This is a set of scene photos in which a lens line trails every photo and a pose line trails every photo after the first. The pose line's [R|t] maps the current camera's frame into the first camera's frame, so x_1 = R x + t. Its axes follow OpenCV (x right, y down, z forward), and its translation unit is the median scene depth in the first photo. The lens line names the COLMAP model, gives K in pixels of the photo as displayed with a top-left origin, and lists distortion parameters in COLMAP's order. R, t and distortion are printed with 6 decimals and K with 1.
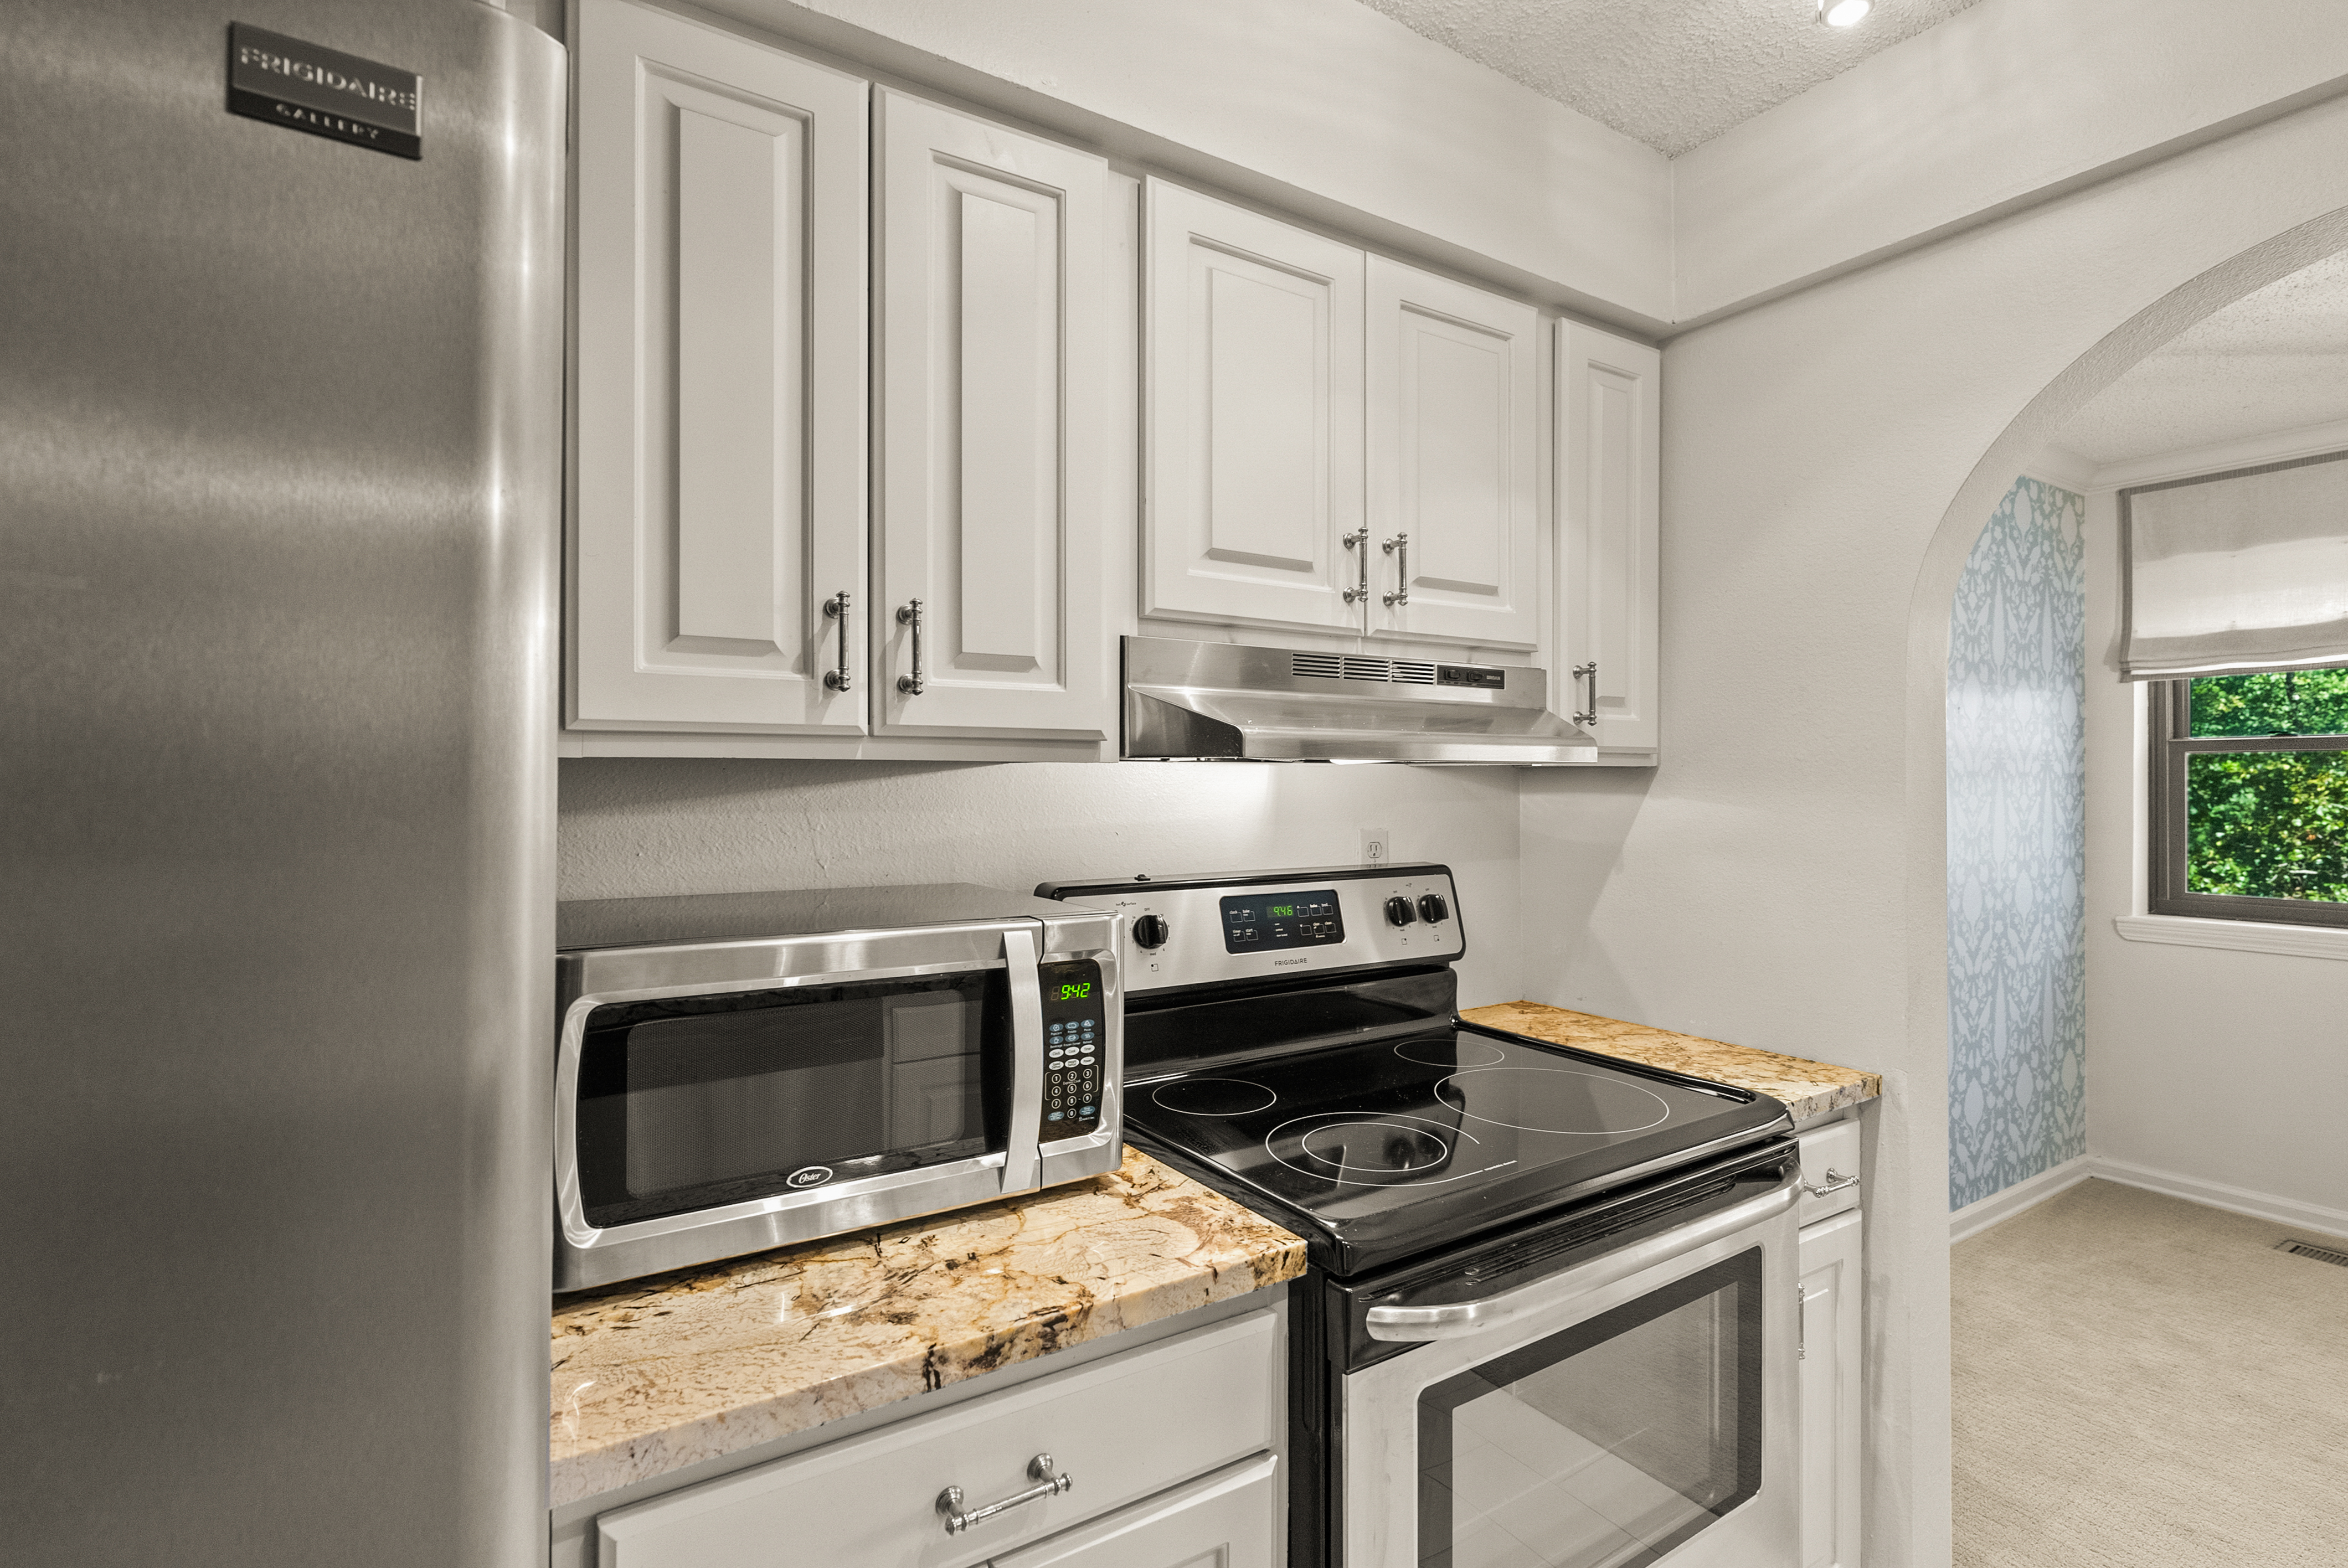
lens RADIAL K [[1075.0, 0, 1219.0], [0, 1075.0, 776.0], [0, 0, 1]] dist [-0.005883, 0.002729]
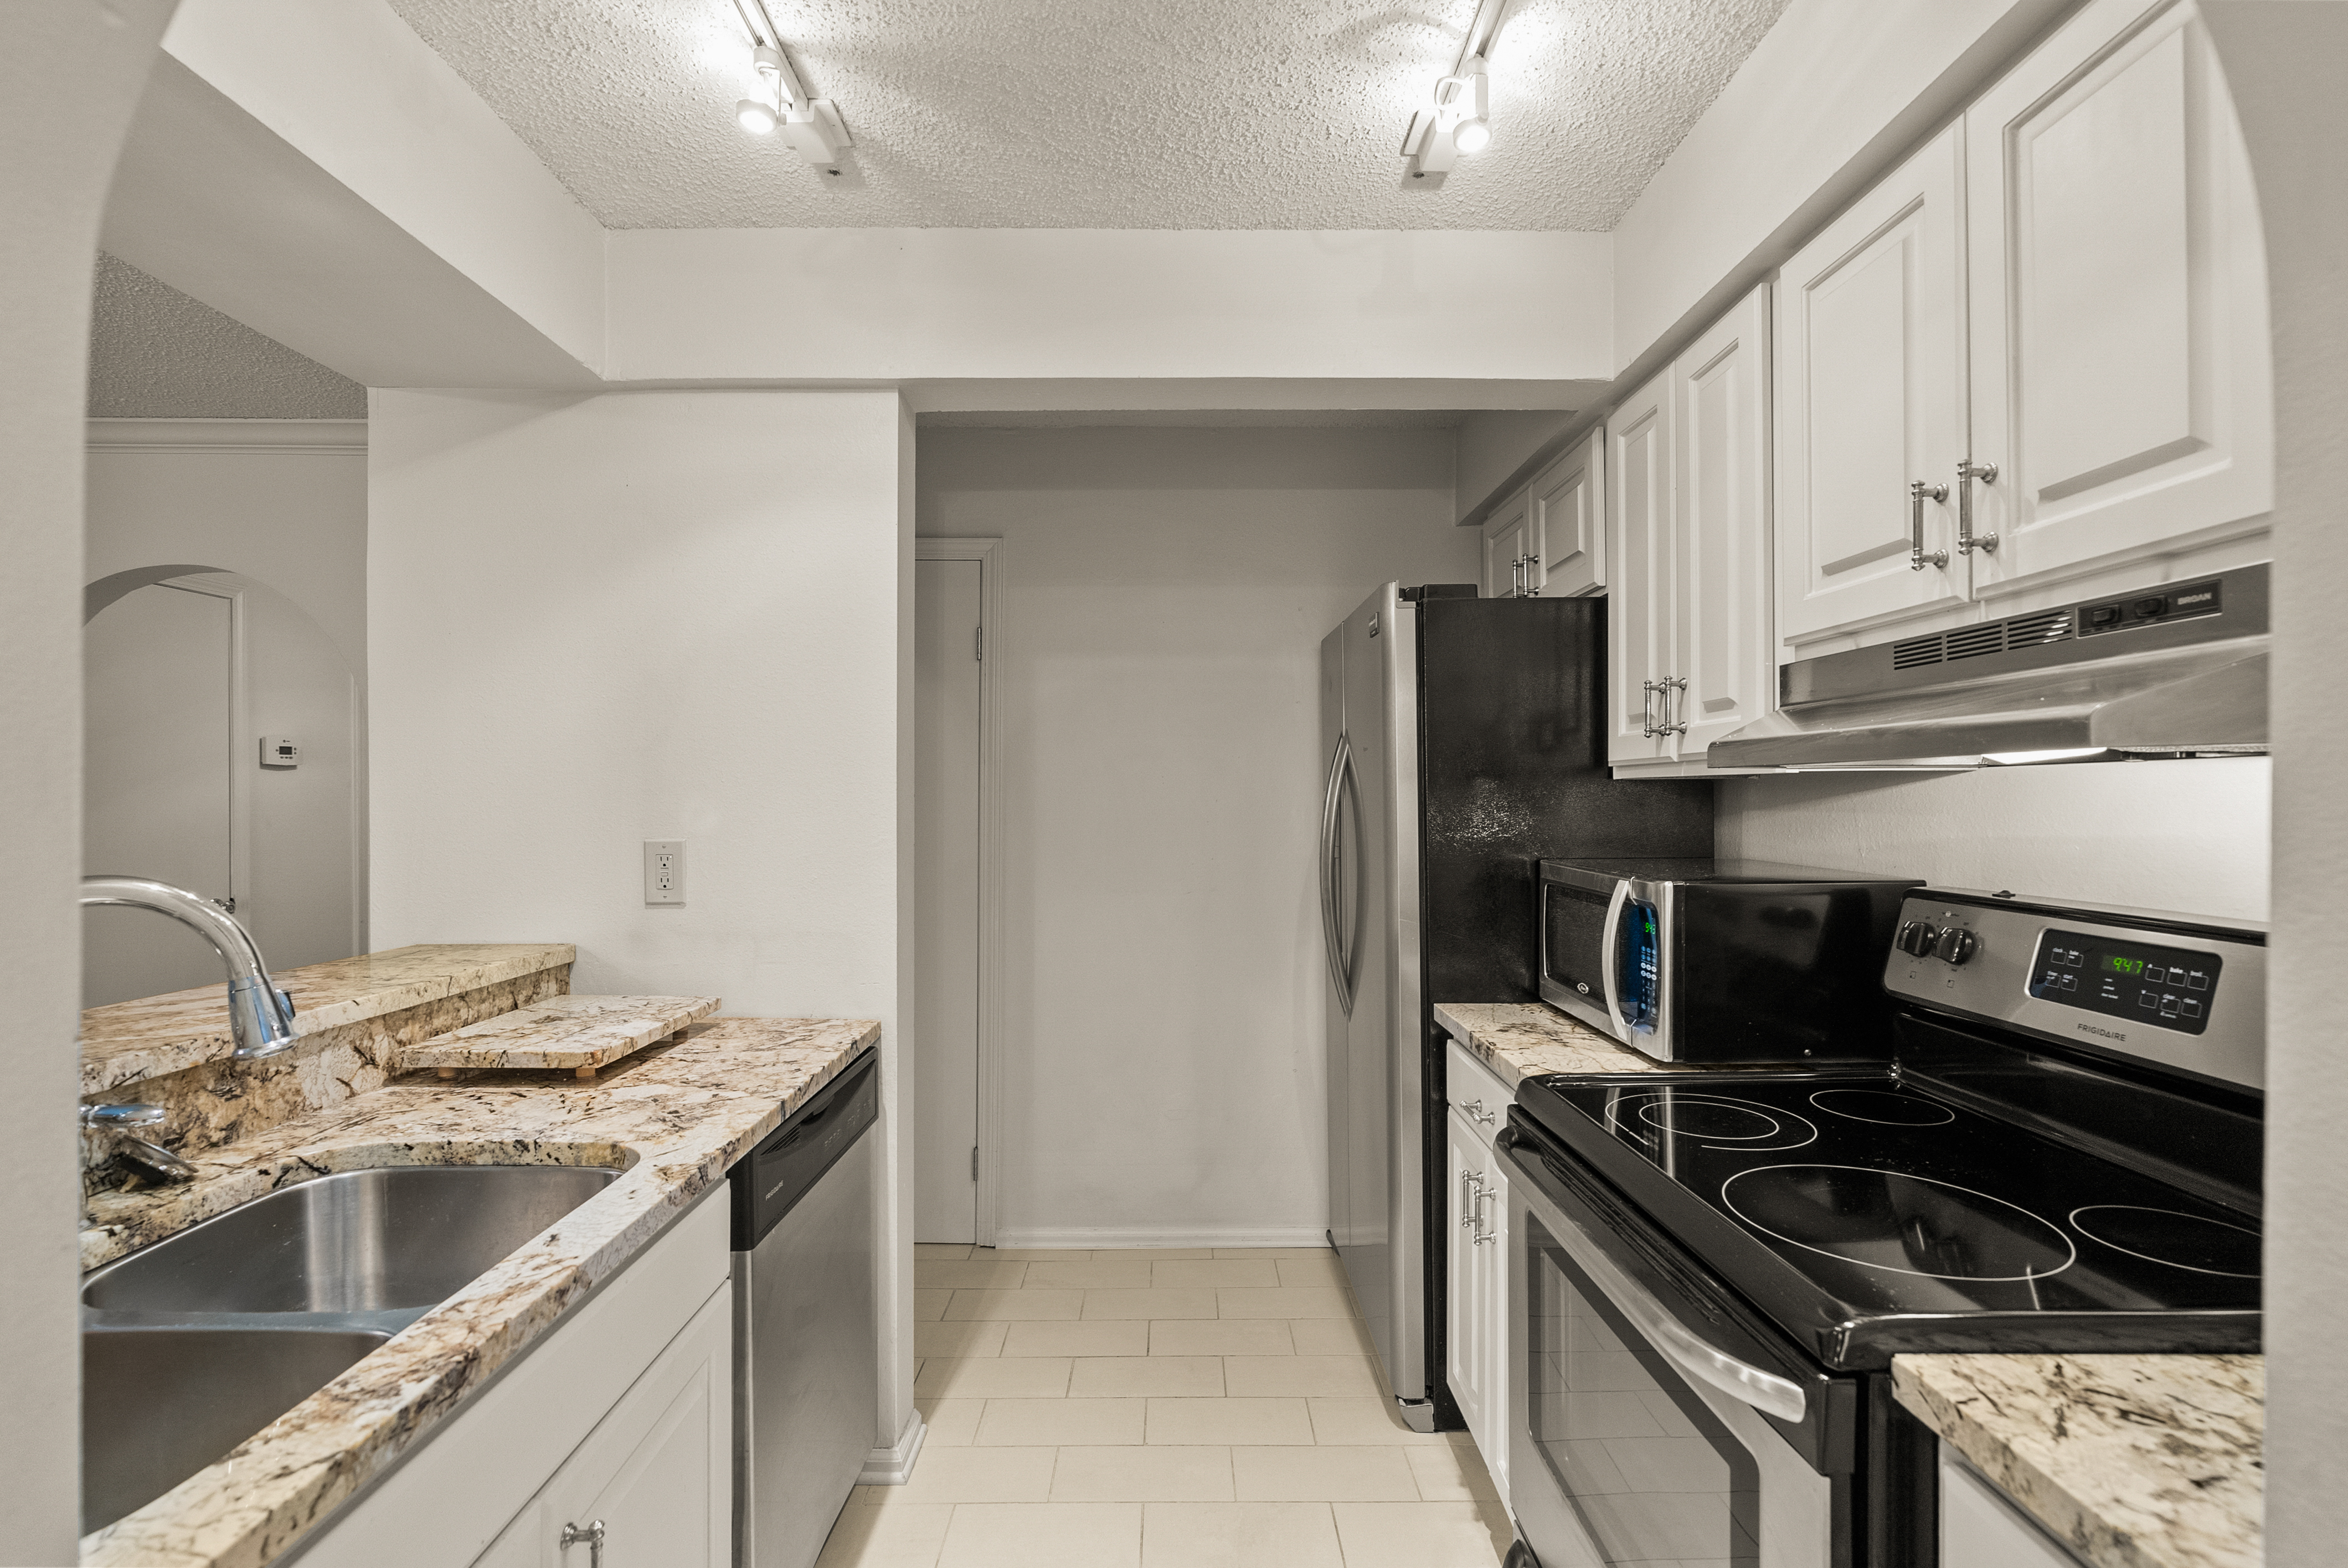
lens RADIAL K [[1075.0, 0, 1166.3], [0, 1075.0, 806.0], [0, 0, 1]] dist [-0.005883, 0.002729]
pose [[-0.539973, 0.007656, -0.841648, 1.013953], [0.004209, 0.999971, 0.006395, 0.011451], [0.841672, -0.000089, -0.539989, 0.849191]]
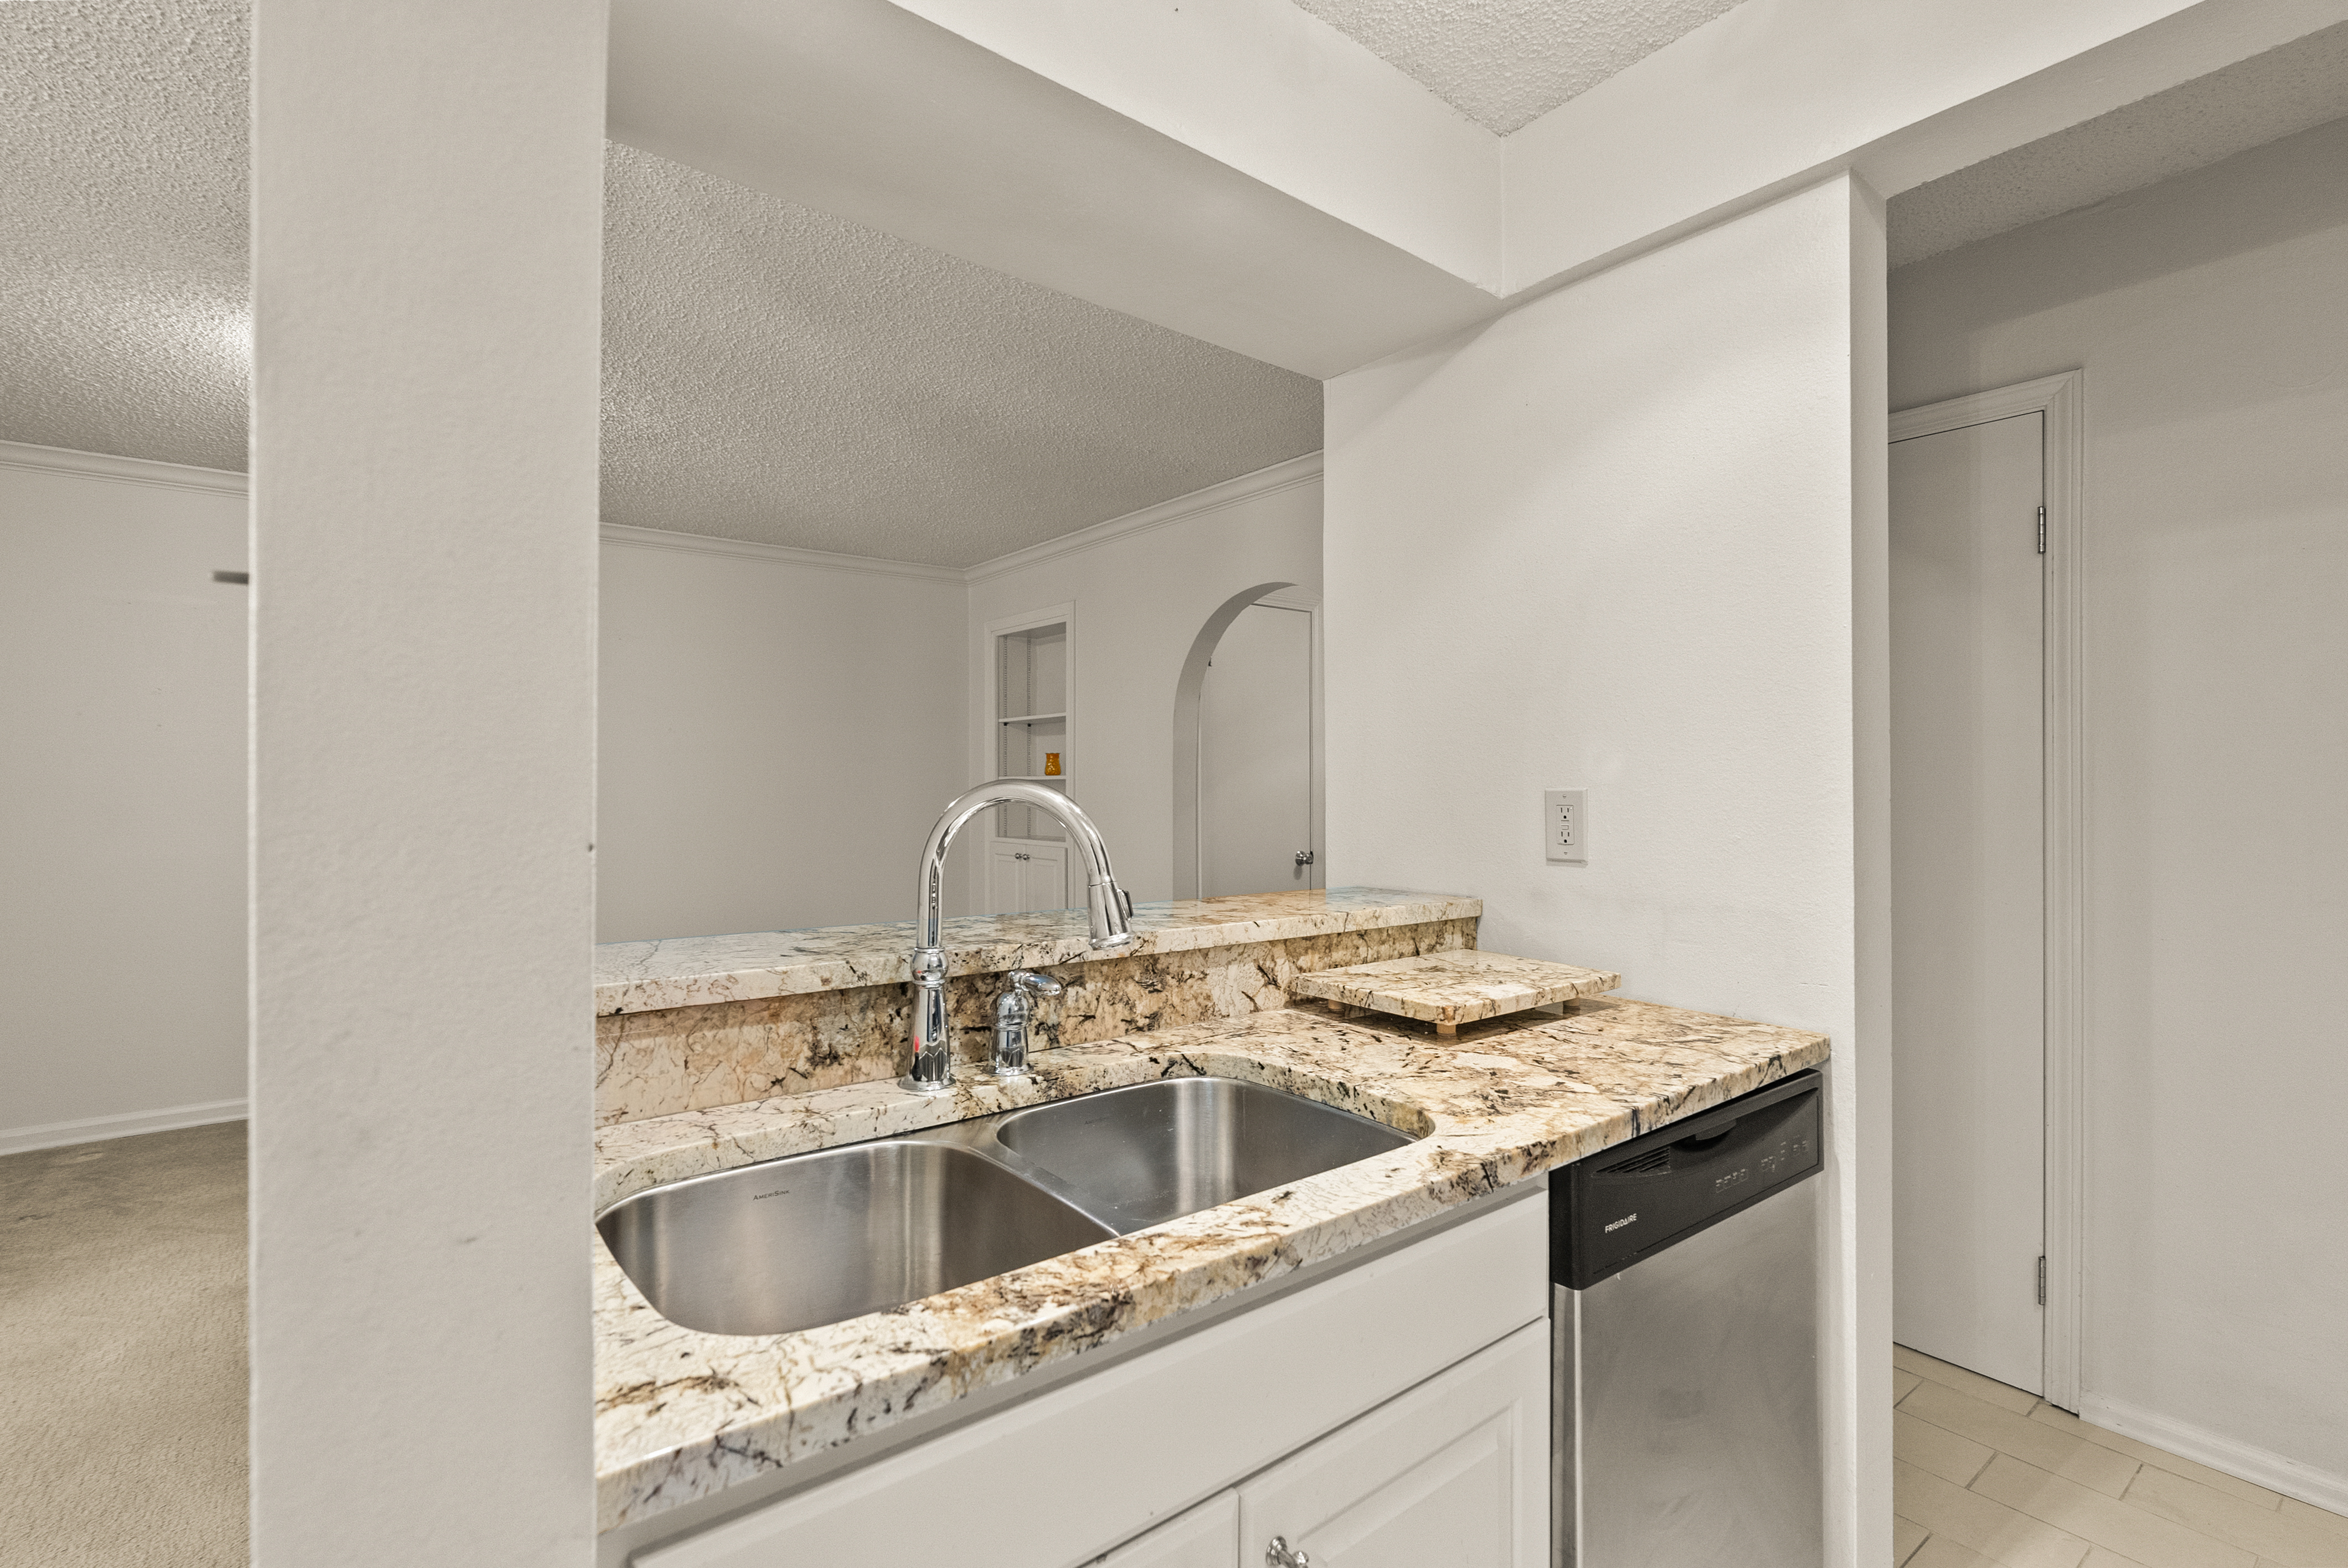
lens RADIAL K [[1075.0, 0, 1178.9], [0, 1075.0, 770.4], [0, 0, 1]] dist [-0.005883, 0.002729]
pose [[-0.995236, -0.005403, -0.097340, 0.786909], [-0.003533, 0.999806, -0.019379, 0.059929], [0.097426, -0.018943, -0.995062, 0.755345]]
